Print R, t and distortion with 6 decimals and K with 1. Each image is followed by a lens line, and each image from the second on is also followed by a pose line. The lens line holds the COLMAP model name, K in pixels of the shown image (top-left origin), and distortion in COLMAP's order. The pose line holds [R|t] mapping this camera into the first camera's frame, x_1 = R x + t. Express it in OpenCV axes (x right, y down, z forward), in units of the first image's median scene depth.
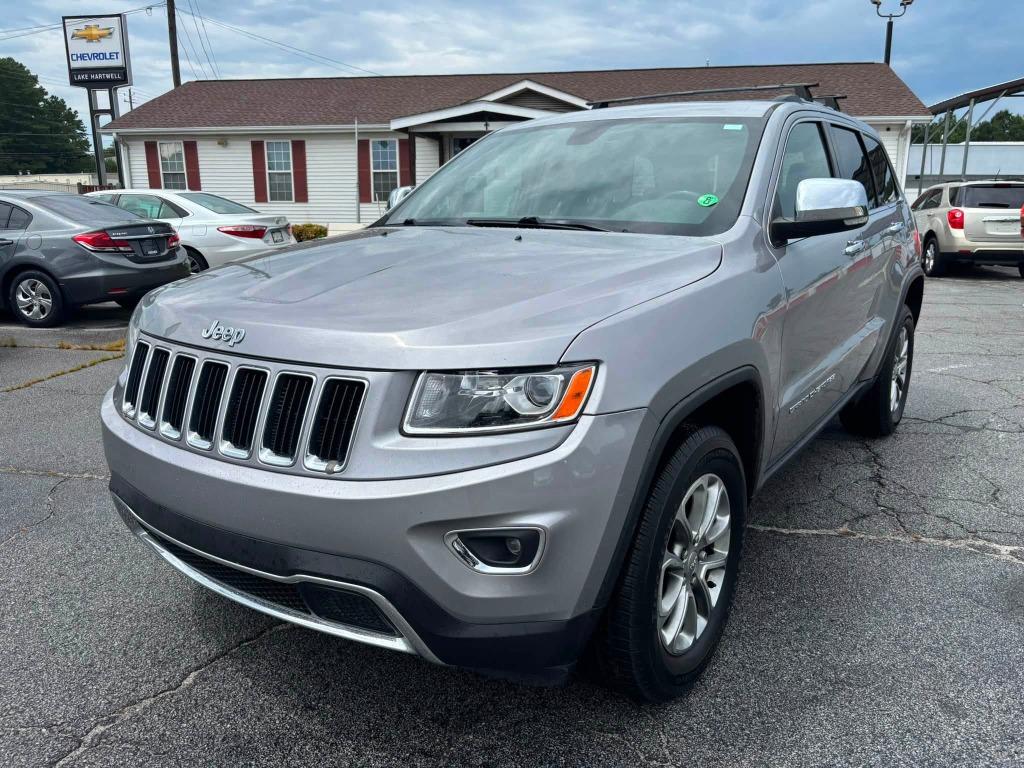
lens RADIAL K [[783.6, 0, 512.0], [0, 783.6, 384.0], [0, 0, 1]] dist [0.043722, -0.054800]
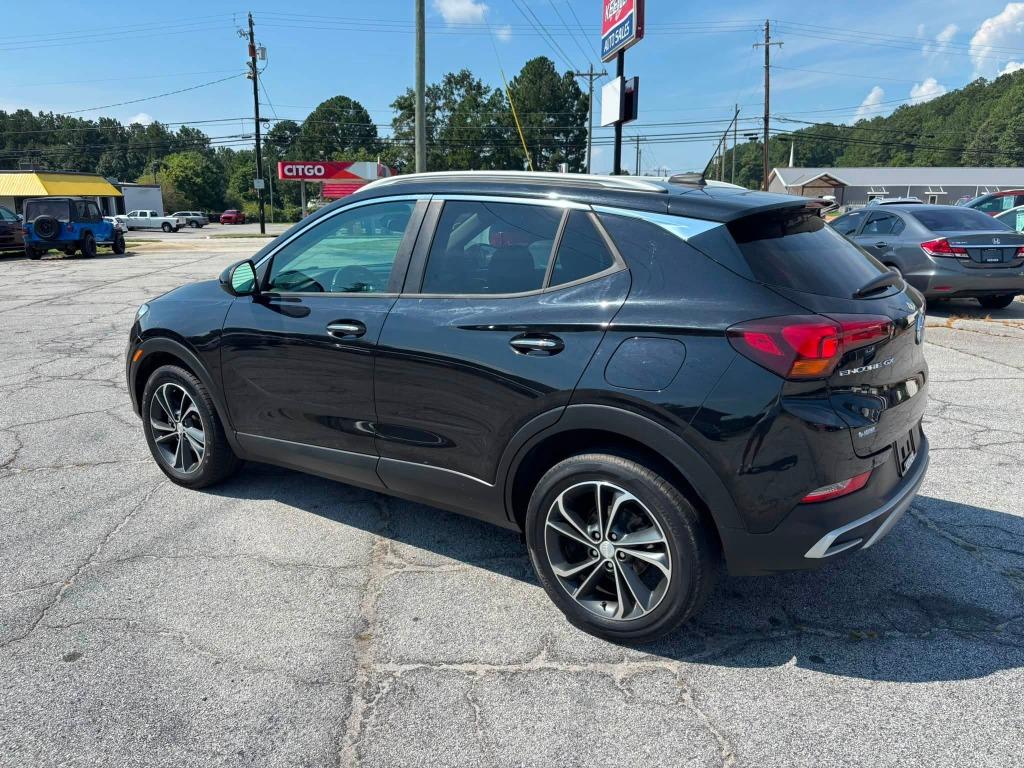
lens RADIAL K [[780.5, 0, 512.0], [0, 780.5, 384.0], [0, 0, 1]] dist [0.031068, -0.025797]
pose [[0.289545, 0.224665, -0.930424, 0.186761], [-0.220661, 0.961547, 0.163511, -0.011118], [0.931382, 0.157964, 0.327986, 0.000865]]
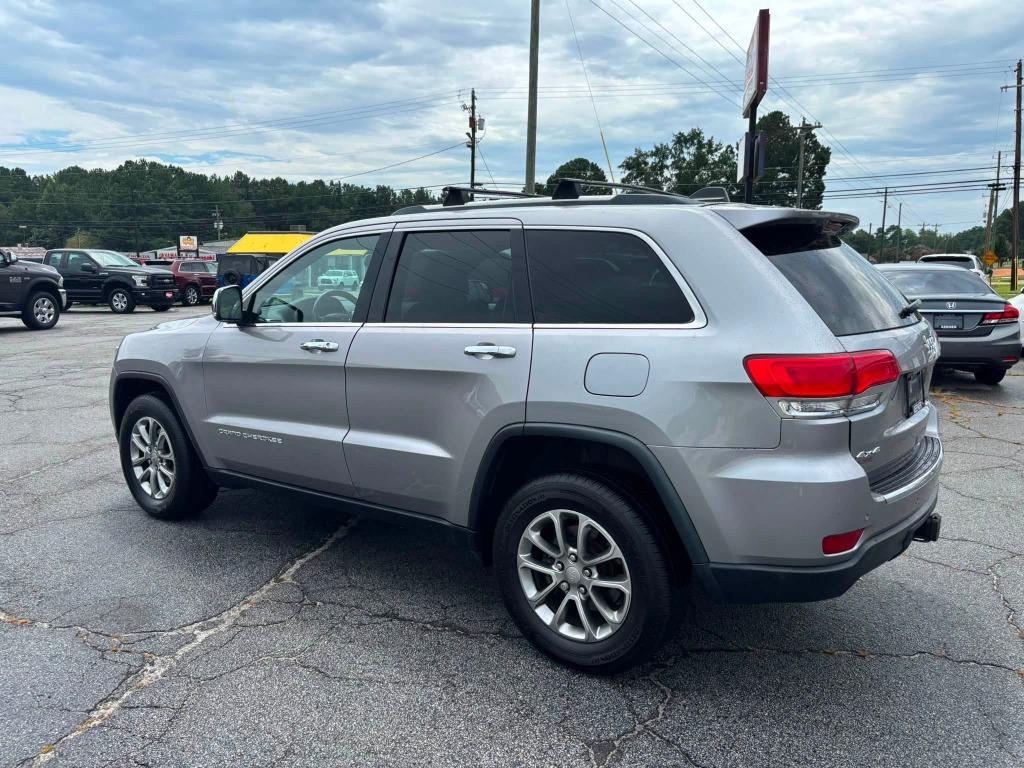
lens RADIAL K [[787.1, 0, 512.0], [0, 787.1, 384.0], [0, 0, 1]] dist [0.015288, 0.004298]
pose [[-0.025287, 0.165299, -0.985919, 0.235322], [-0.231992, 0.958340, 0.166625, -0.056728], [0.972389, 0.232939, 0.014114, 0.192348]]
